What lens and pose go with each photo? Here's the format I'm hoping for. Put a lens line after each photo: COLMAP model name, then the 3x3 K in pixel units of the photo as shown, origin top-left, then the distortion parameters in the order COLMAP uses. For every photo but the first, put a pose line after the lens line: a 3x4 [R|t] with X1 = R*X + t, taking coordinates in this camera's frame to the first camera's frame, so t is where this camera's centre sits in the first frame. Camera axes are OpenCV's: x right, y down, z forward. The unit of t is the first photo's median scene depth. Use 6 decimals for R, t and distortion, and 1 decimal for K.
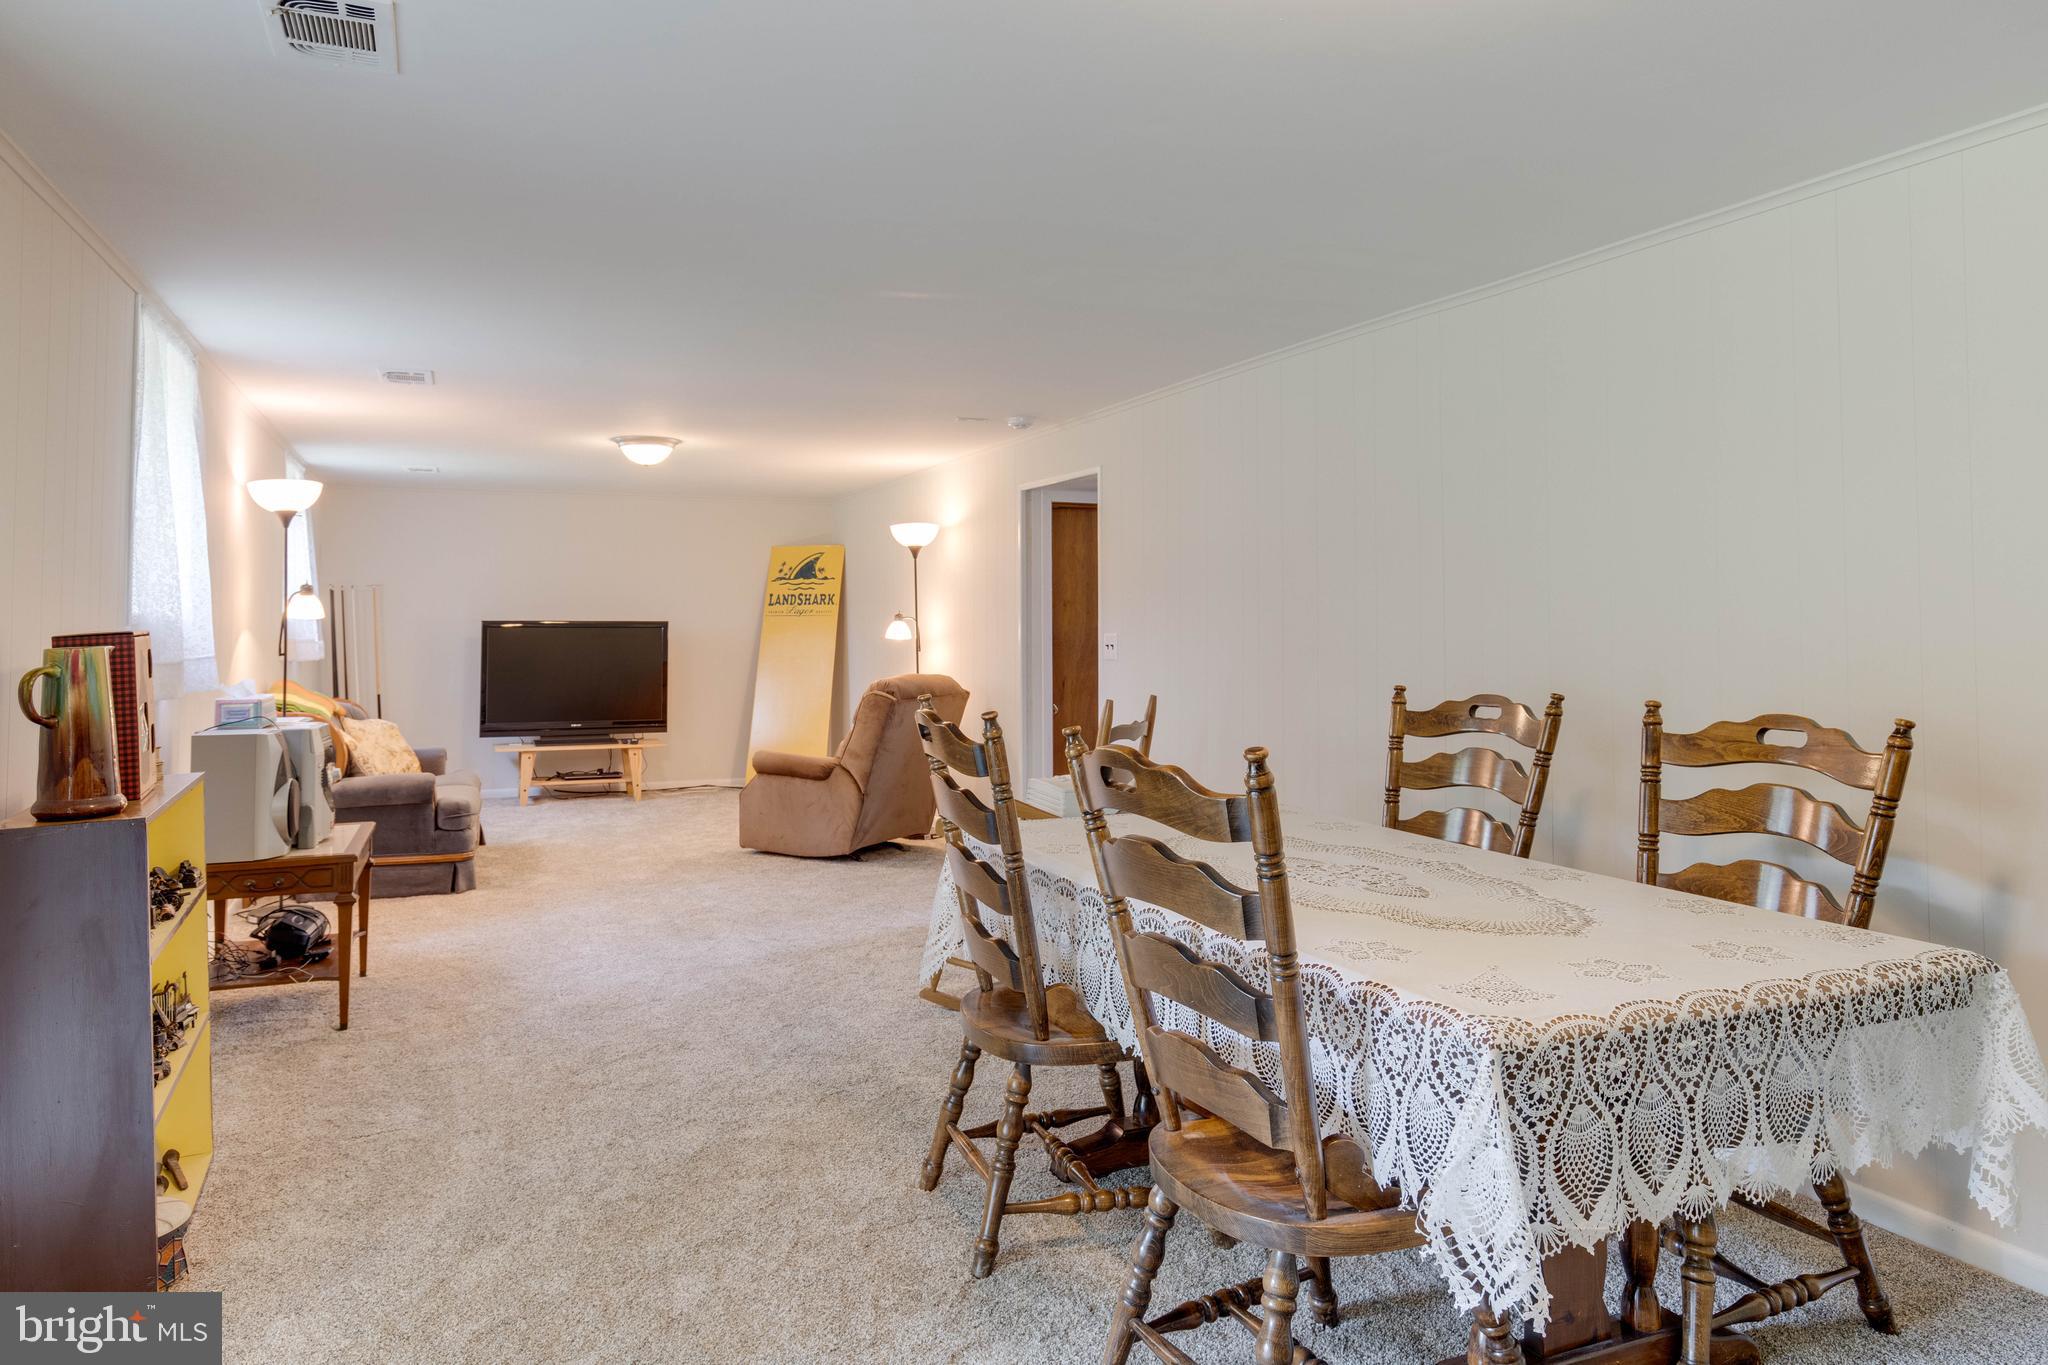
lens RADIAL K [[954.6, 0, 1038.6], [0, 954.6, 685.9], [0, 0, 1]] dist [-0.036926, 0.006204]
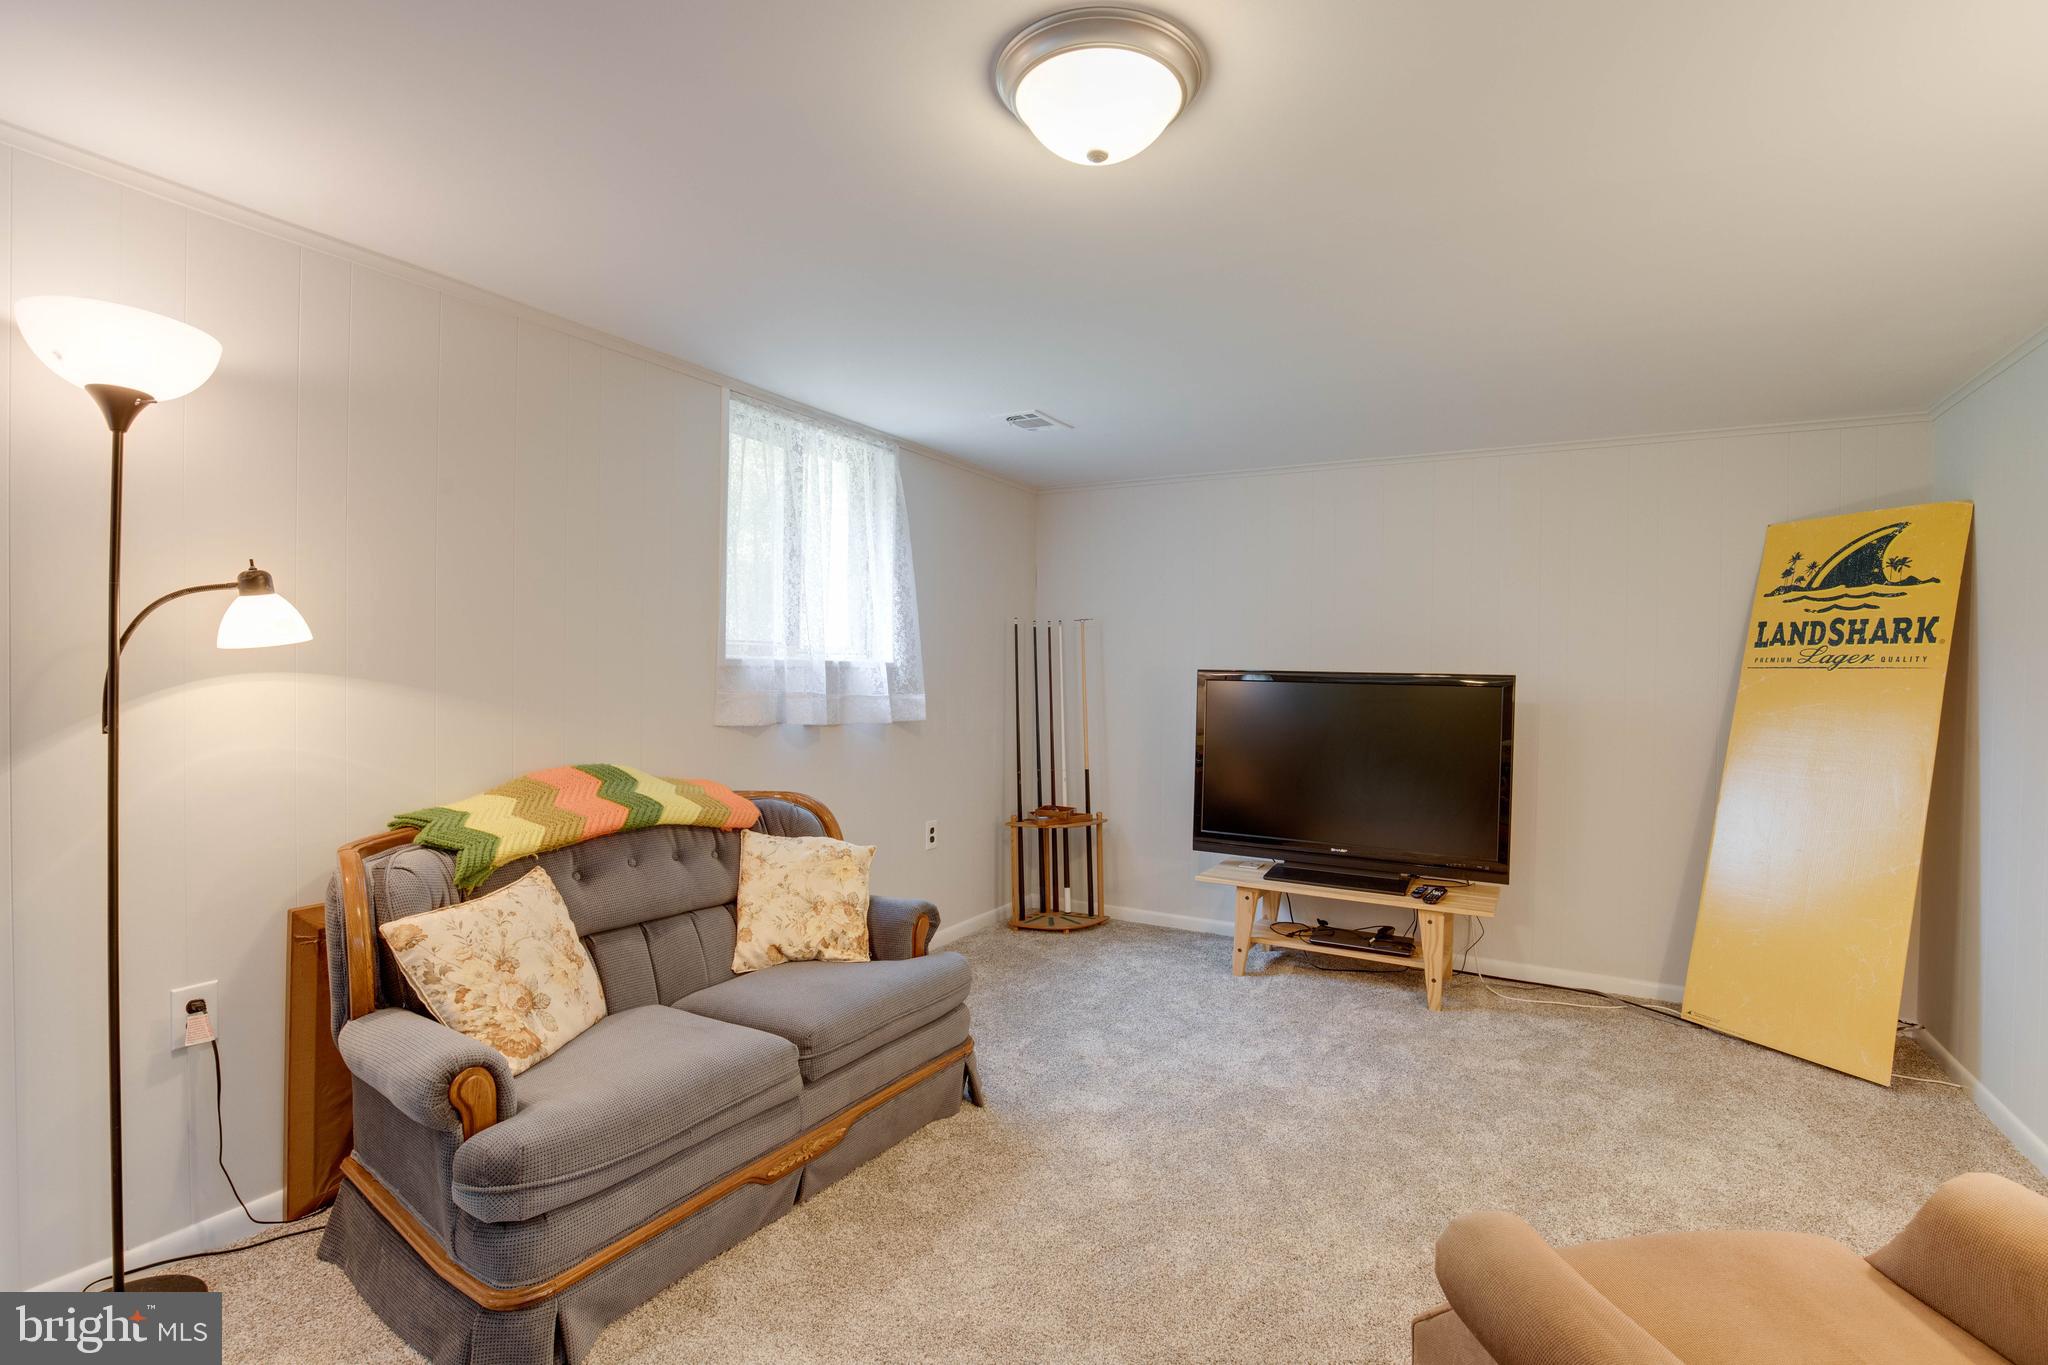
lens RADIAL K [[953.9, 0, 1018.7], [0, 953.9, 687.0], [0, 0, 1]] dist [-0.070170, 0.023122]
pose [[0.541158, 0.020812, -0.840663, -0.104027], [-0.072081, 0.997162, -0.021714, -0.030363], [0.837826, 0.072347, 0.541123, 0.481338]]
